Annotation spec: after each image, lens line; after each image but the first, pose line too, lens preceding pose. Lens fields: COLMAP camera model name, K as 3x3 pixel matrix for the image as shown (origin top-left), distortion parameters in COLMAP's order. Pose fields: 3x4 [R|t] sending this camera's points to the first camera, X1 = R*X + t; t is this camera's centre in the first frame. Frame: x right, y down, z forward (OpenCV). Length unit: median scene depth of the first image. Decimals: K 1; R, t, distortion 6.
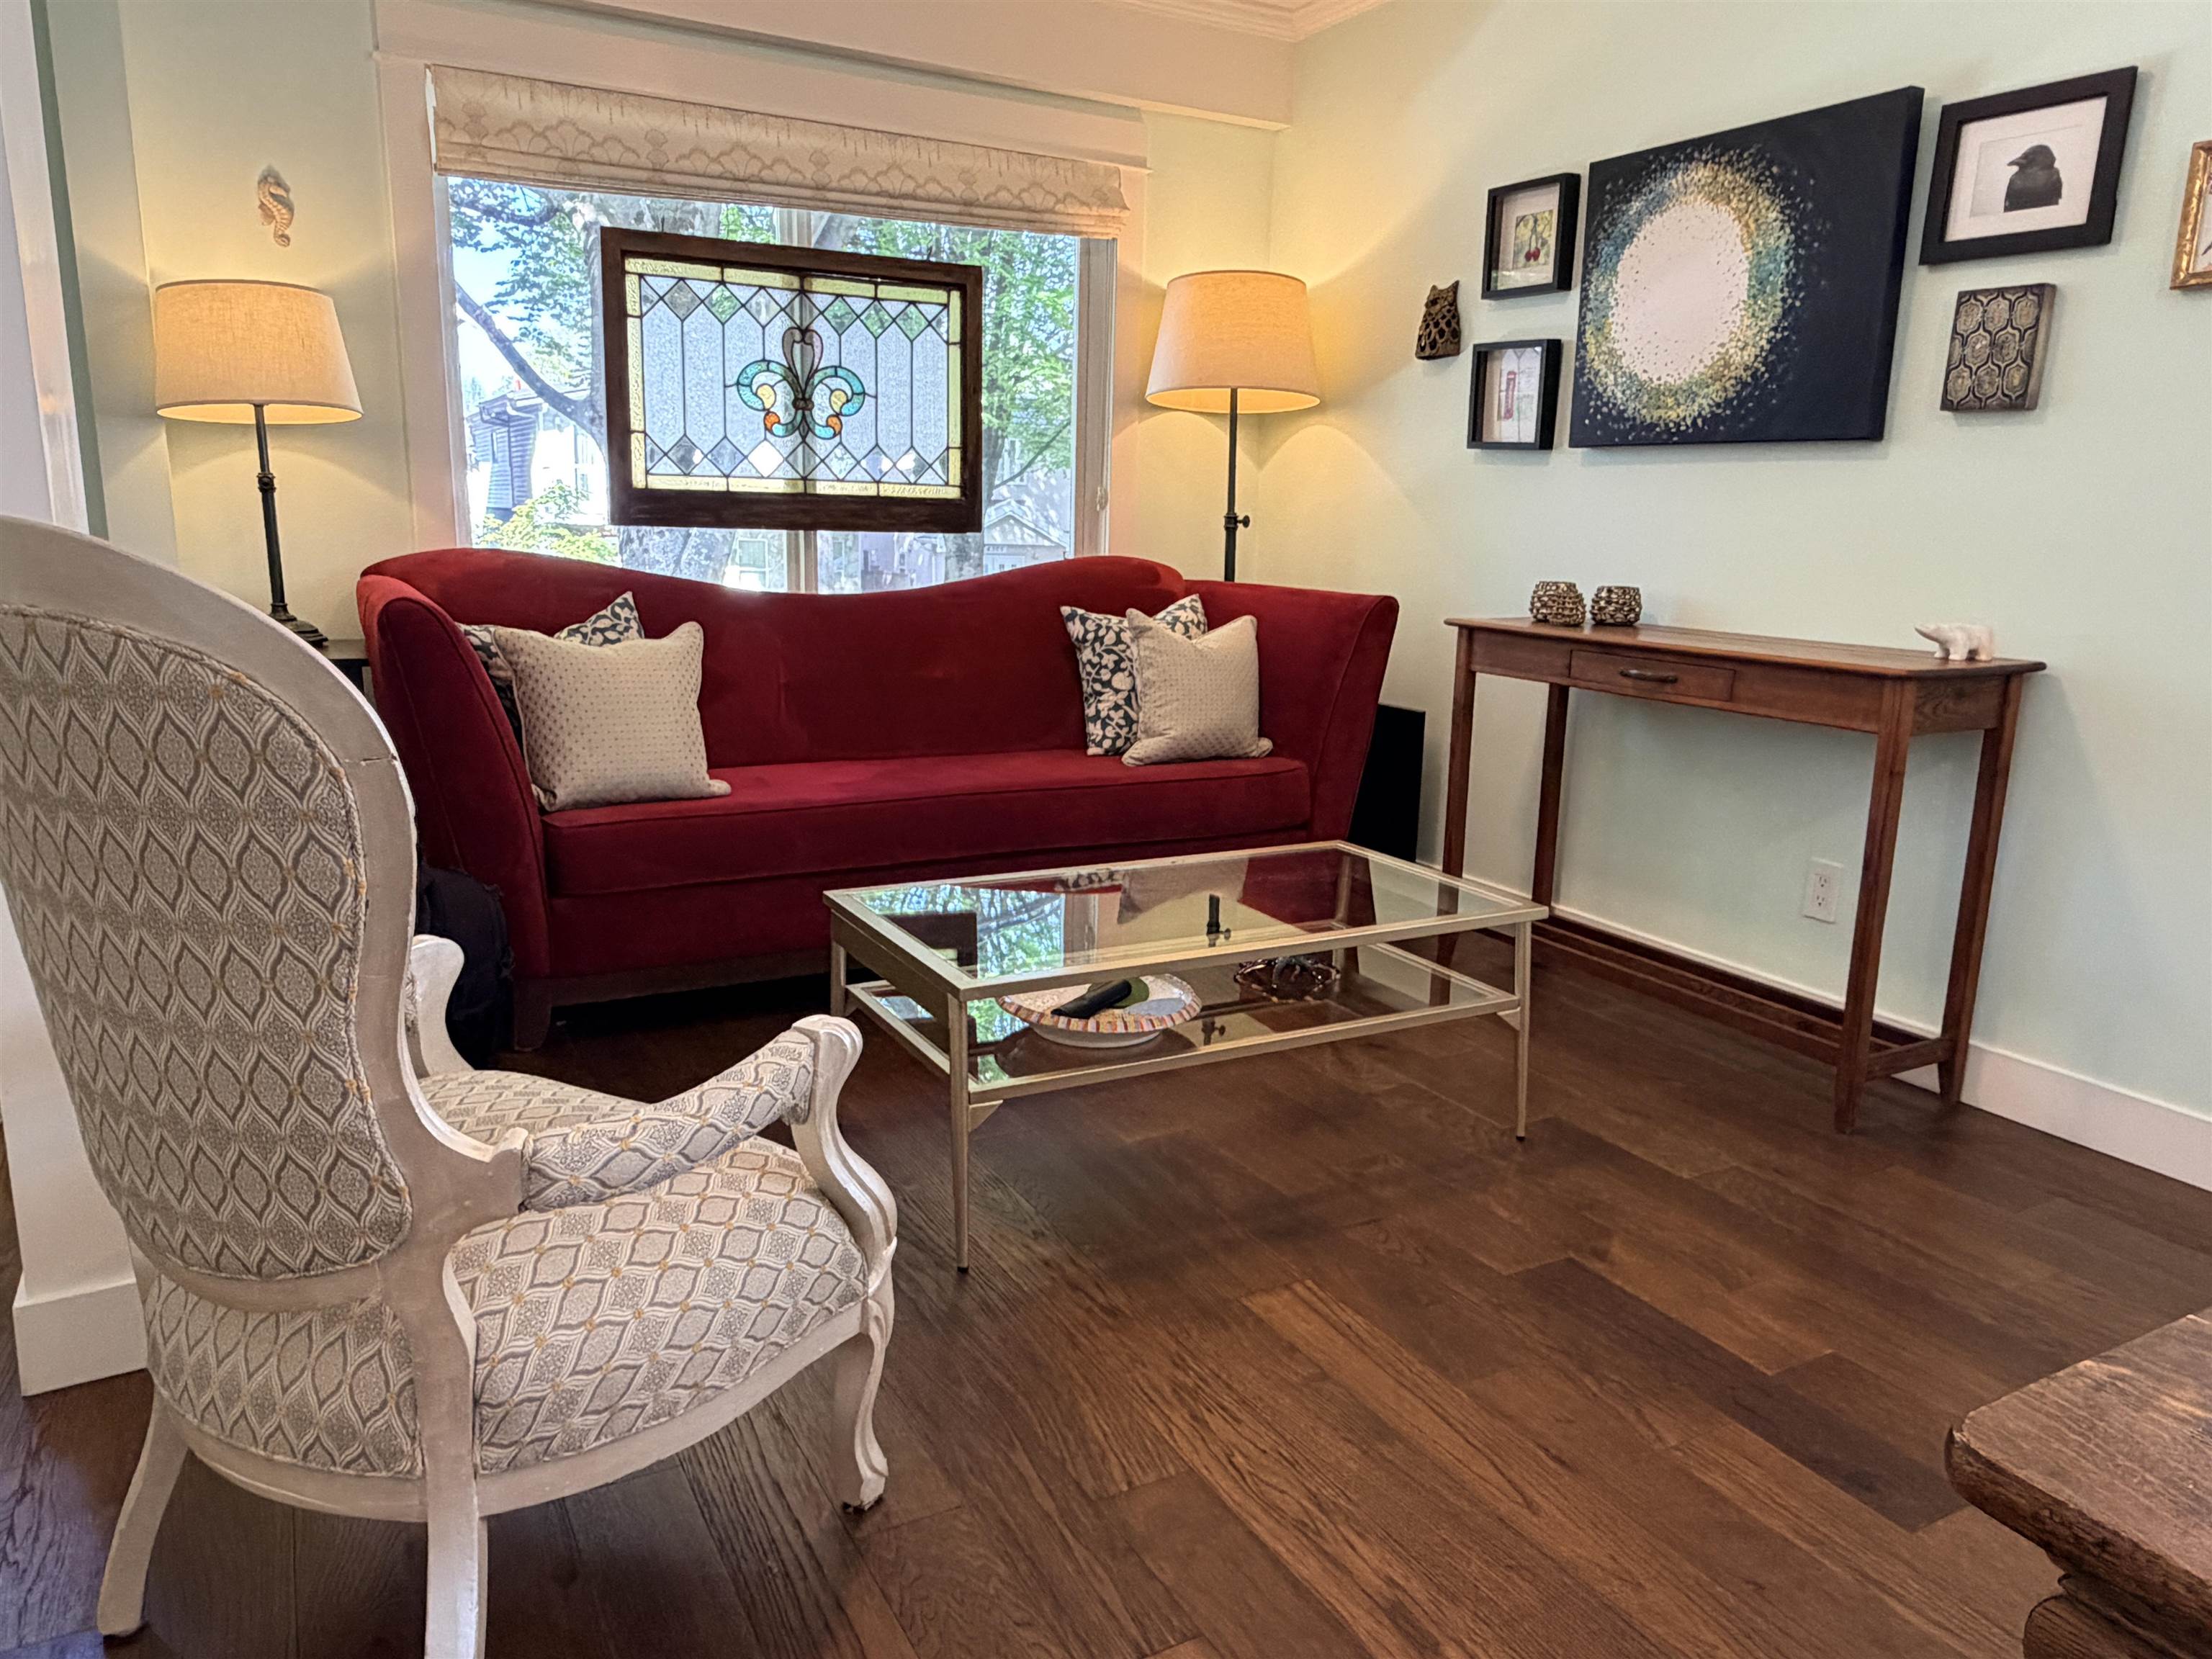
lens RADIAL K [[1494.1, 0, 1099.9], [0, 1494.1, 832.2], [0, 0, 1]] dist [0.001418, 0.000925]
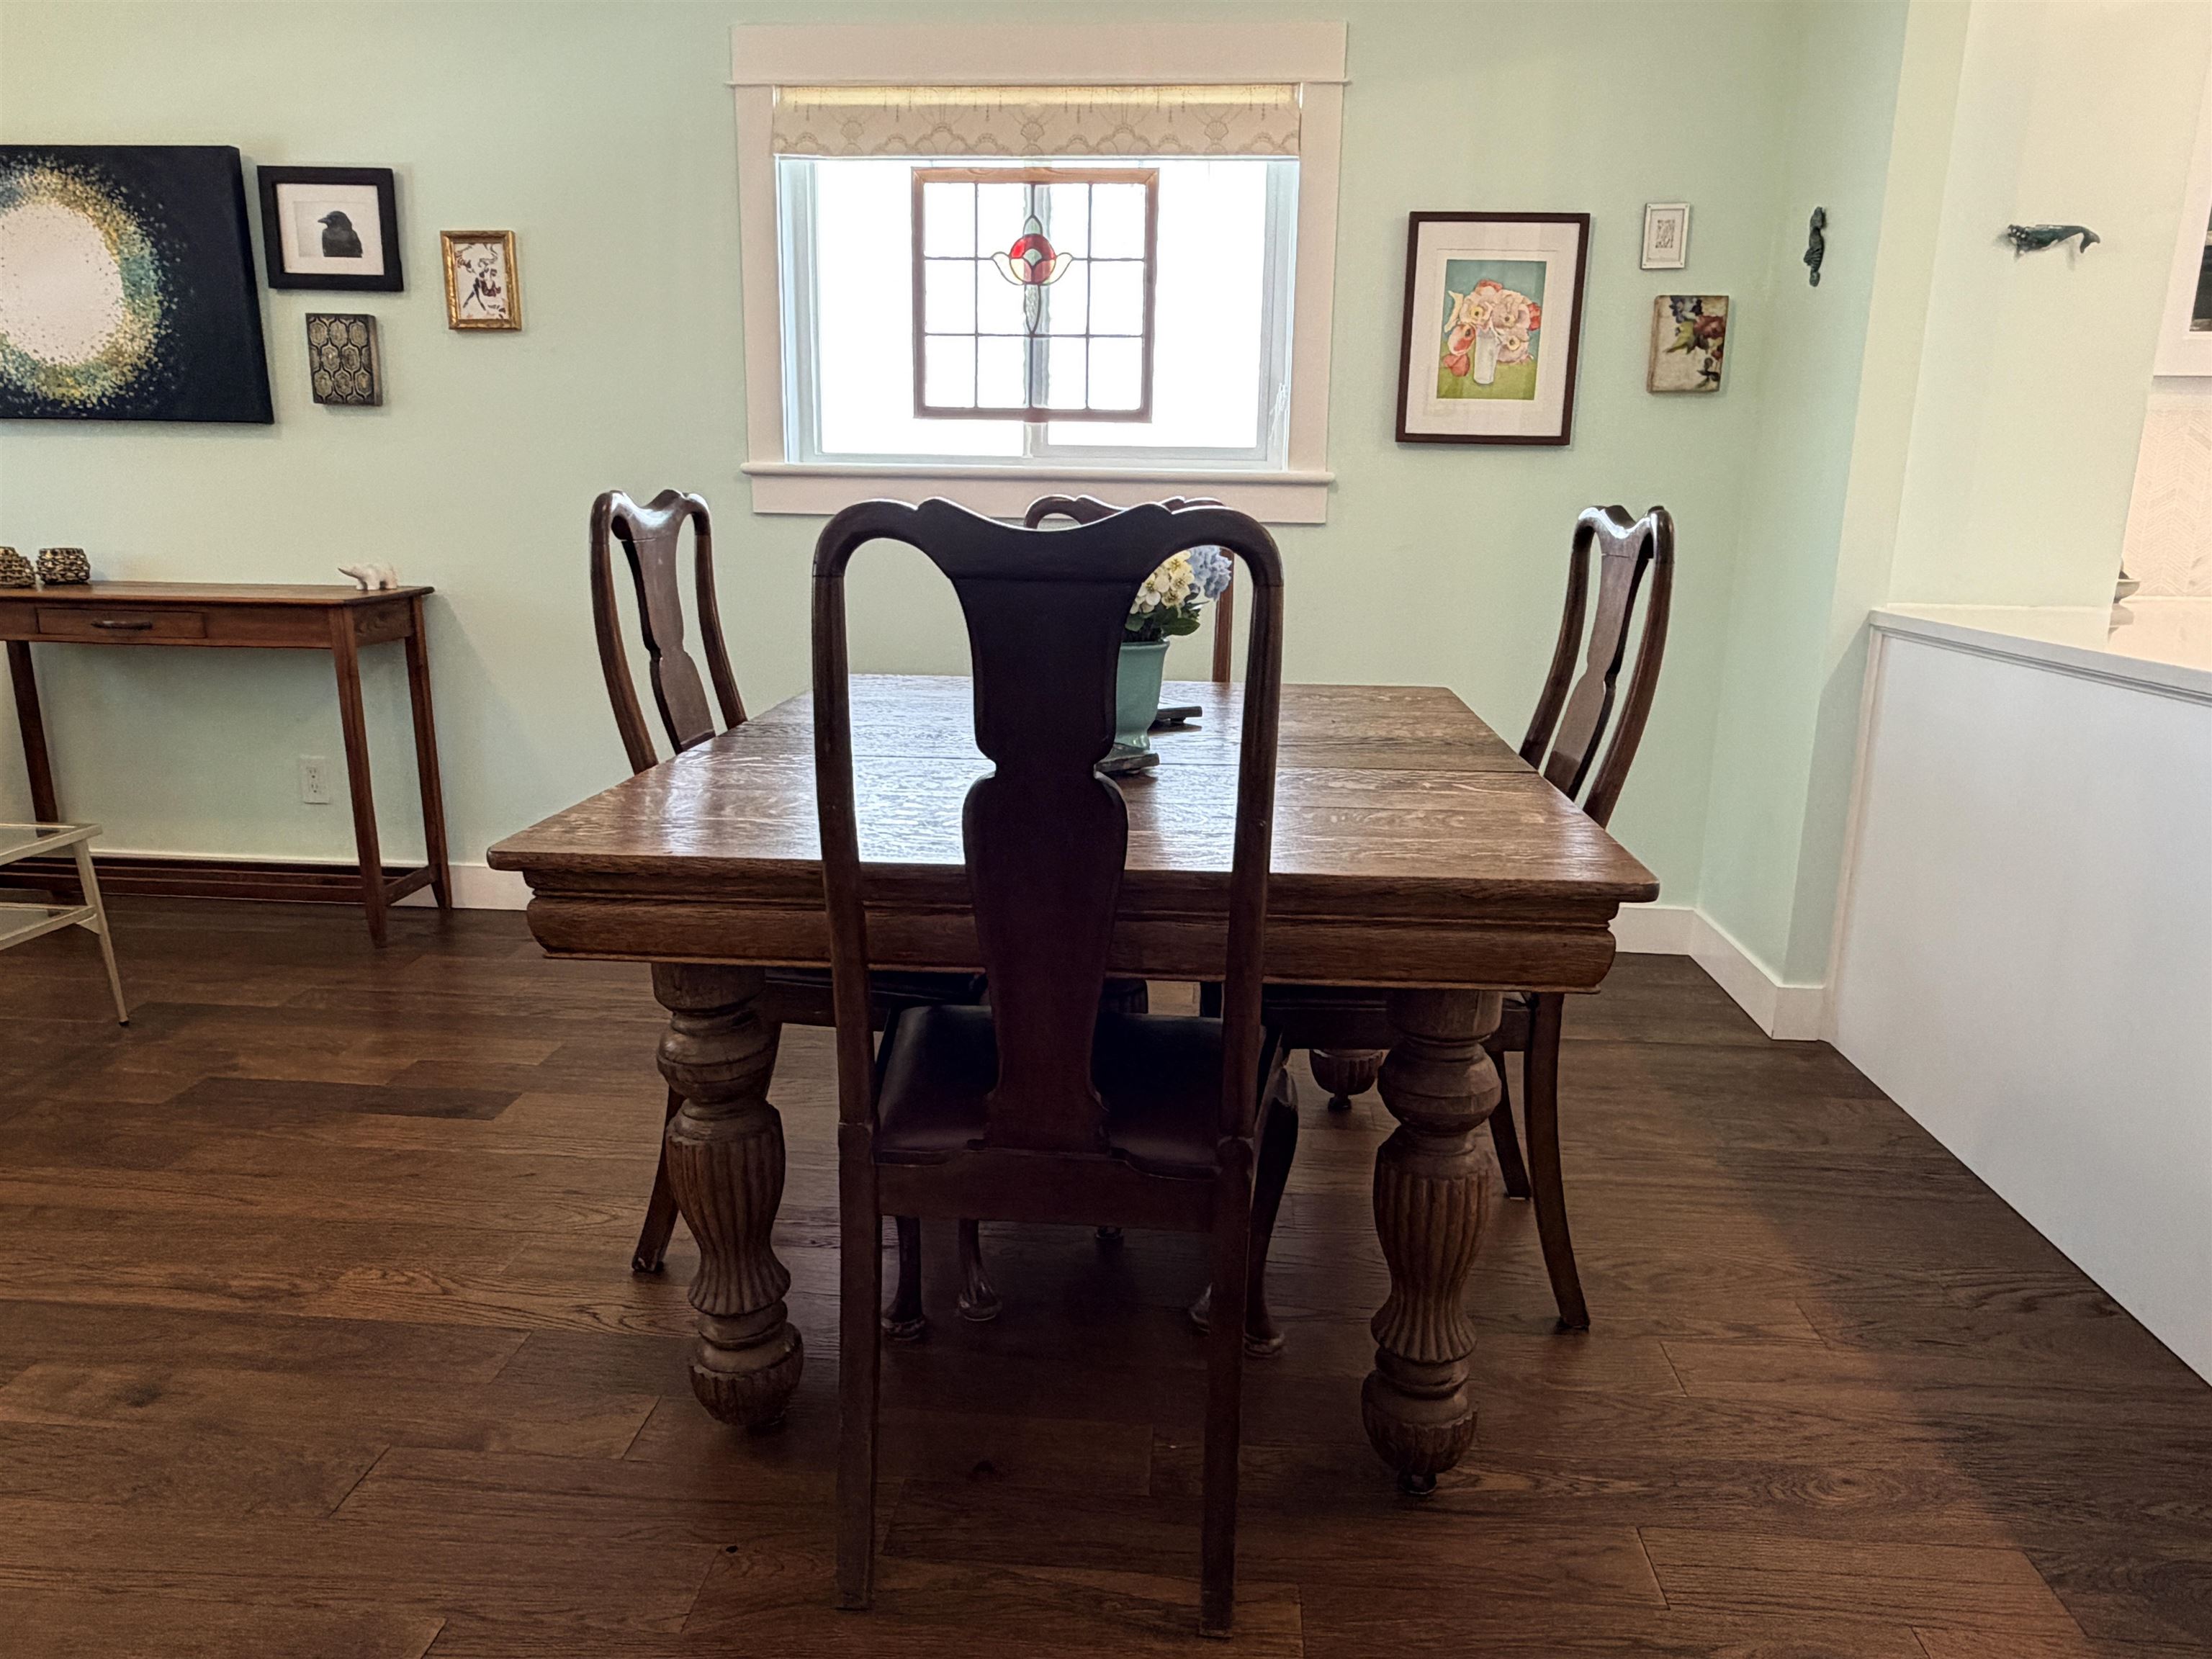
lens RADIAL K [[1494.1, 0, 1104.2], [0, 1494.1, 852.5], [0, 0, 1]] dist [0.001418, 0.000925]
pose [[0.549719, -0.218810, 0.806183, -0.192689], [0.176355, 0.973732, 0.144032, 0.035651], [-0.816522, 0.062997, 0.573867, -0.283887]]
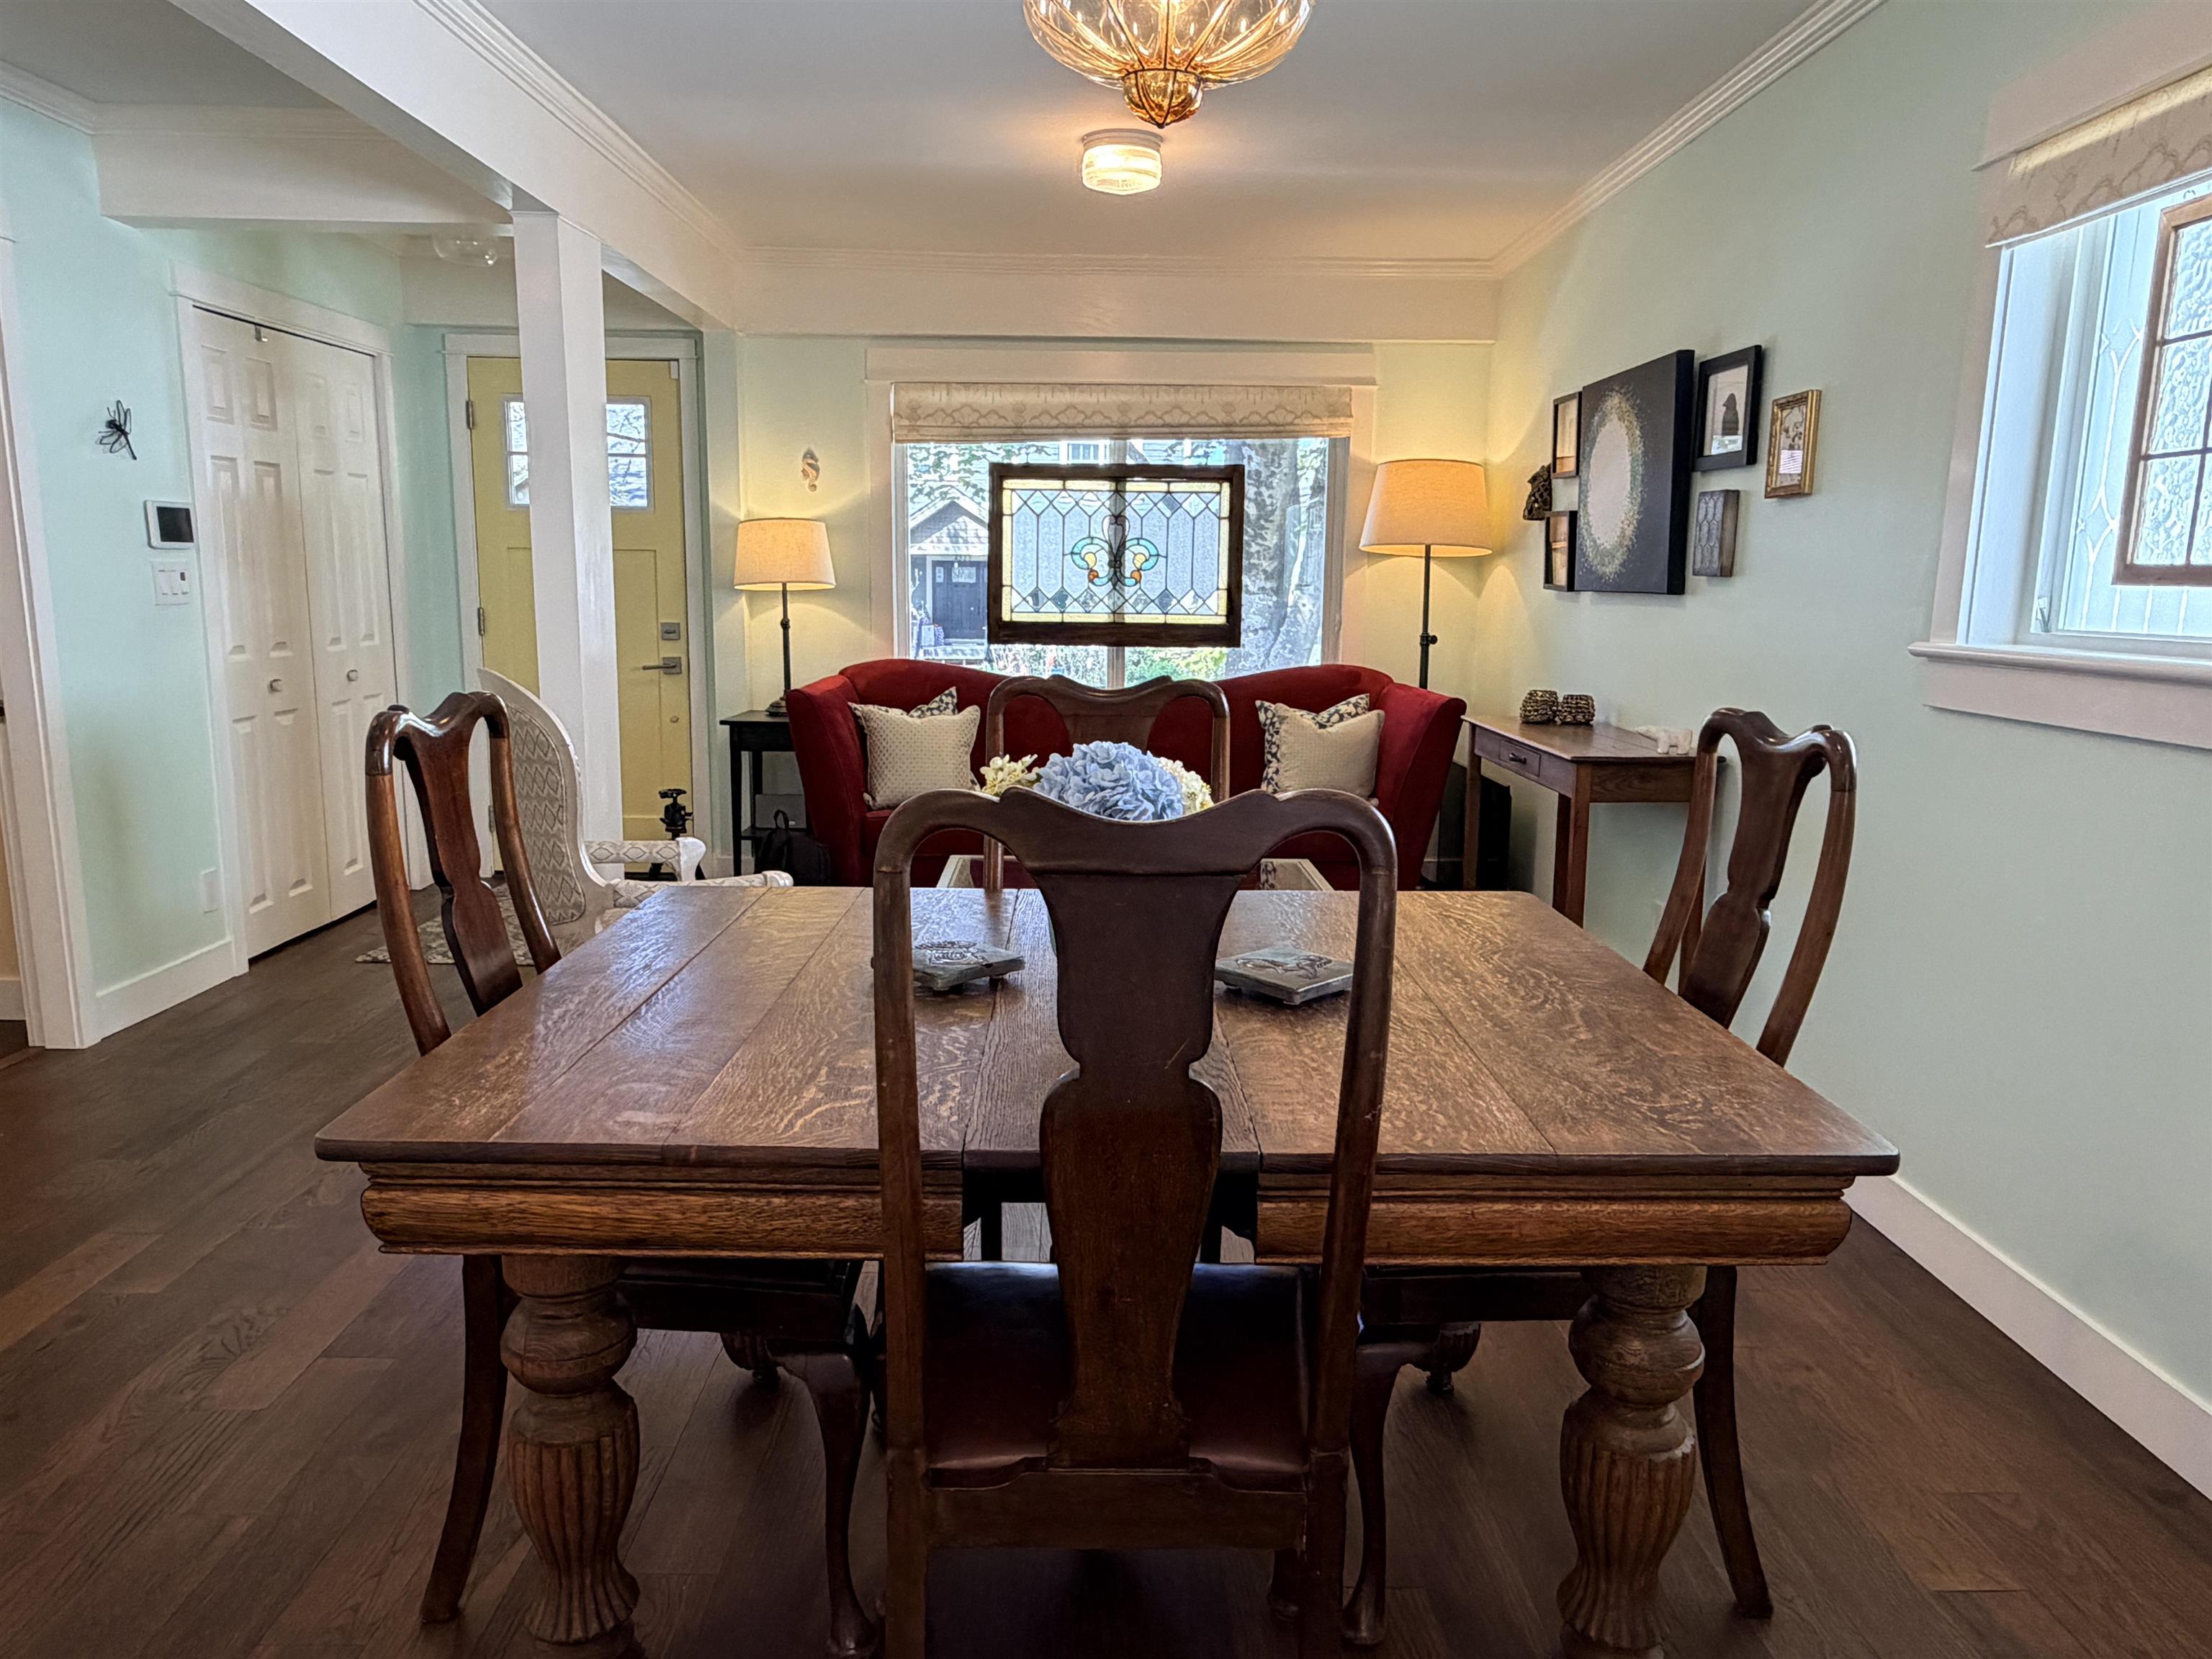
lens RADIAL K [[1494.1, 0, 1096.1], [0, 1494.1, 830.7], [0, 0, 1]] dist [0.001418, 0.000925]
pose [[0.881519, 0.062528, -0.467990, 0.686023], [-0.089124, 0.995410, -0.034880, 0.048694], [0.463661, 0.072457, 0.883045, -0.435011]]
